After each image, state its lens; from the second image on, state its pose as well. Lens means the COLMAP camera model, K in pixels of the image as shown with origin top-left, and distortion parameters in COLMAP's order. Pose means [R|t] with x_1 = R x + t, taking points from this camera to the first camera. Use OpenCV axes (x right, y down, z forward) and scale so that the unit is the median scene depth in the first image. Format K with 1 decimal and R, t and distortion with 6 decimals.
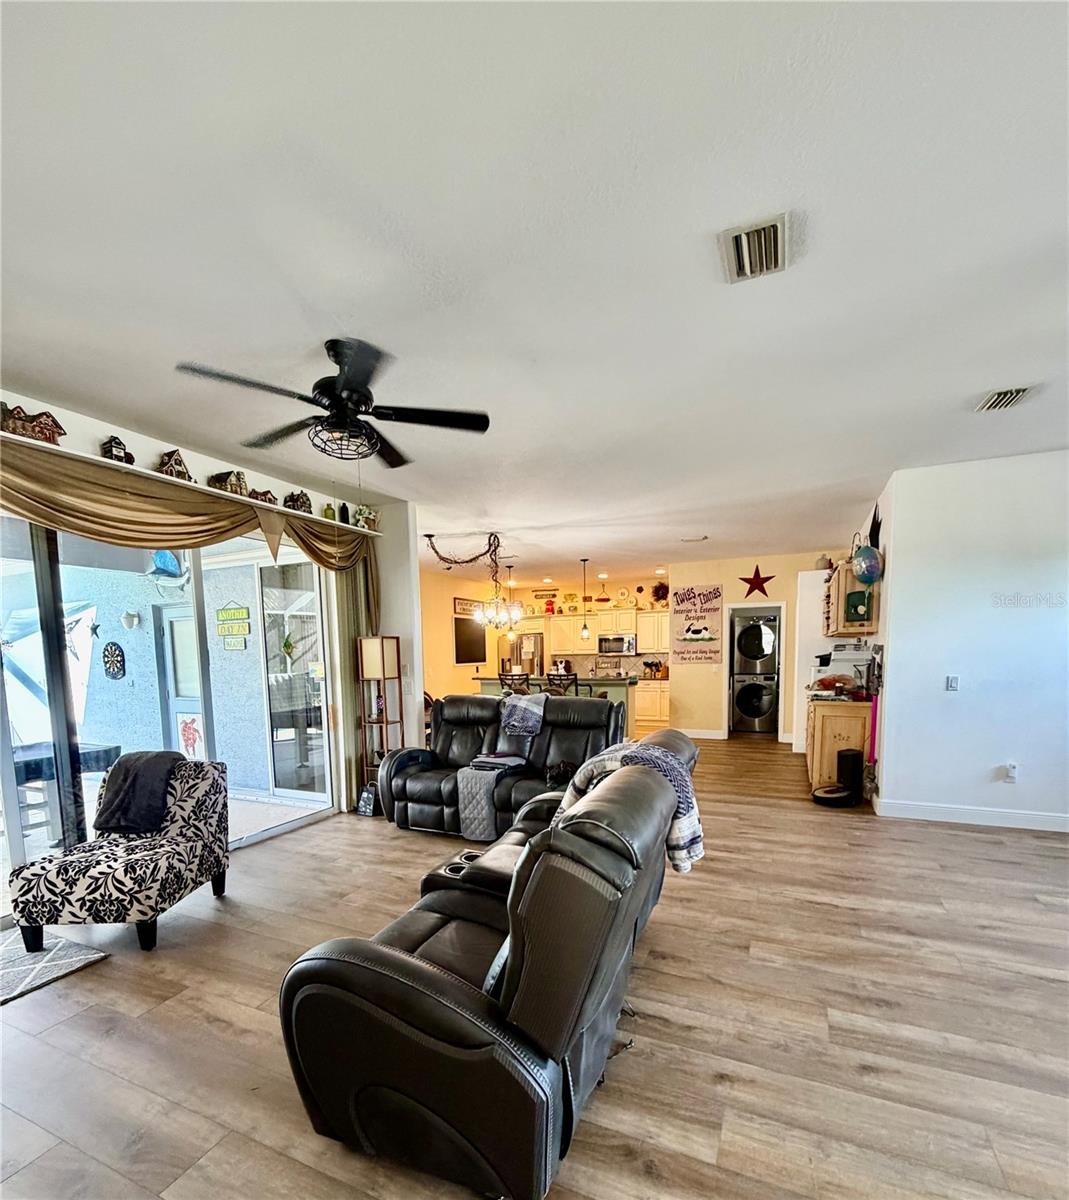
lens RADIAL K [[572.0, 0, 532.2], [0, 572.0, 710.1], [0, 0, 1]] dist [0.000027, -0.000561]
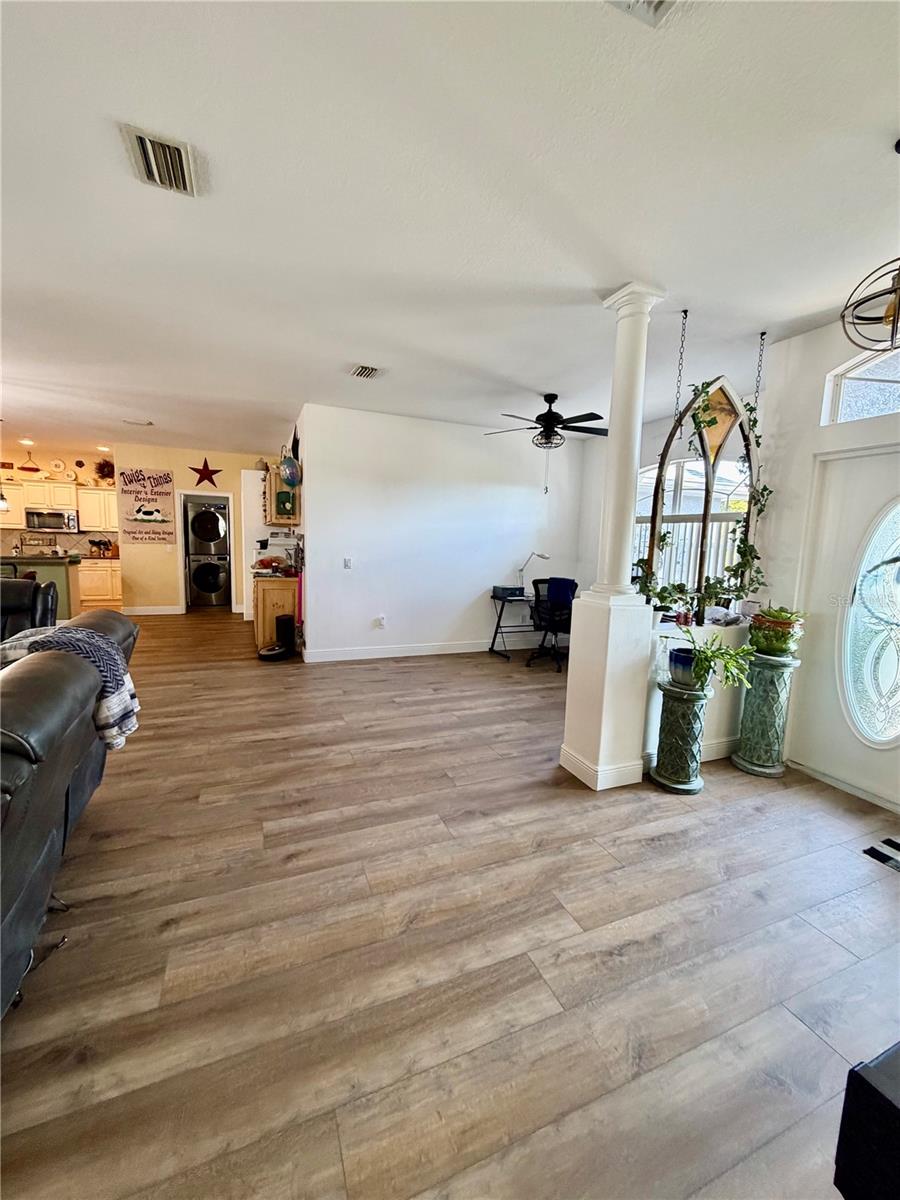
lens RADIAL K [[481.4, 0, 451.1], [0, 481.4, 597.2], [0, 0, 1]] dist [0.000970, 0.000136]
pose [[0.679281, -0.048588, 0.732268, 0.022100], [0.030214, 0.998811, 0.038247, -0.000755], [-0.733256, -0.003856, 0.679942, -0.009698]]
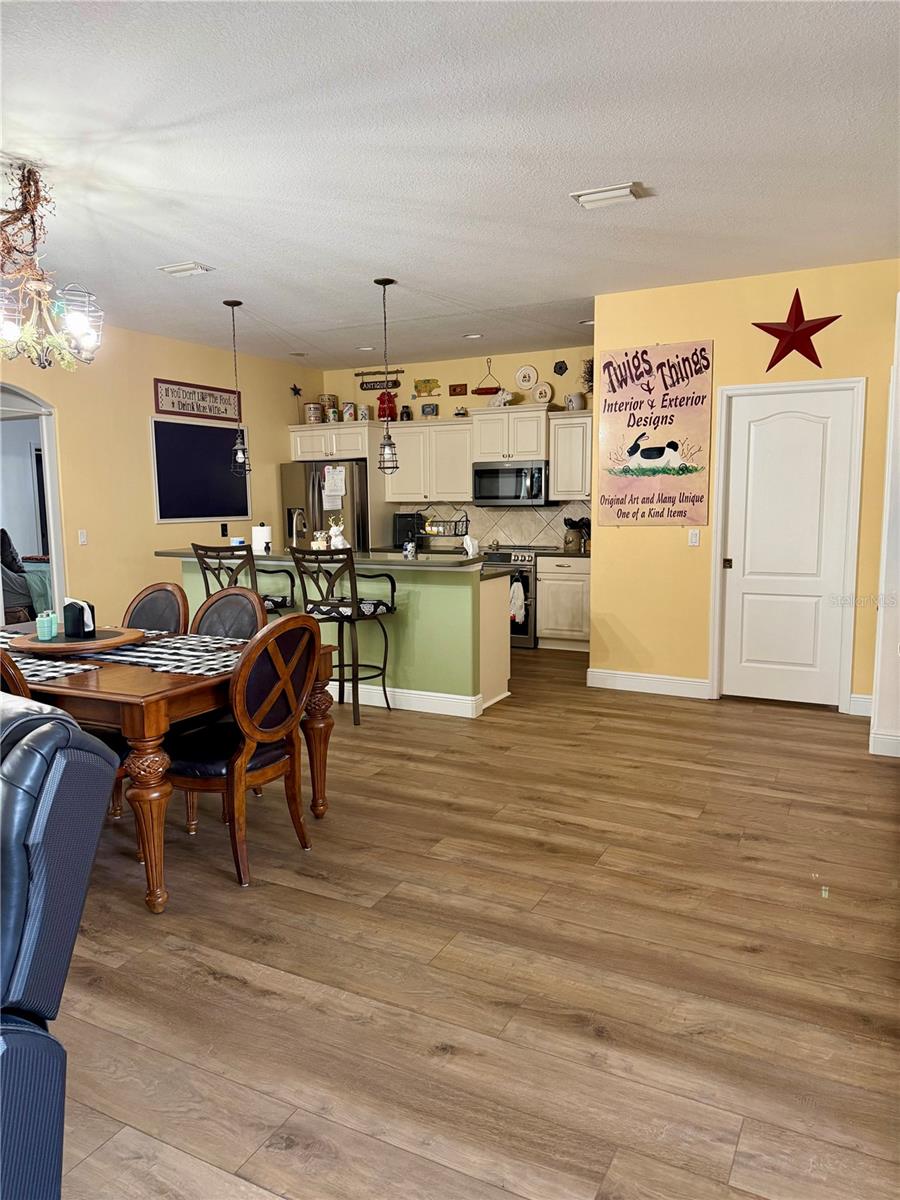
lens RADIAL K [[841.6, 0, 450.4], [0, 841.6, 607.4], [0, 0, 1]] dist [0.046719, -0.000809]
pose [[0.998394, 0.016810, -0.054093, 0.325123], [-0.015220, 0.999444, 0.029672, -0.068456], [0.054562, -0.028801, 0.998095, 0.658845]]
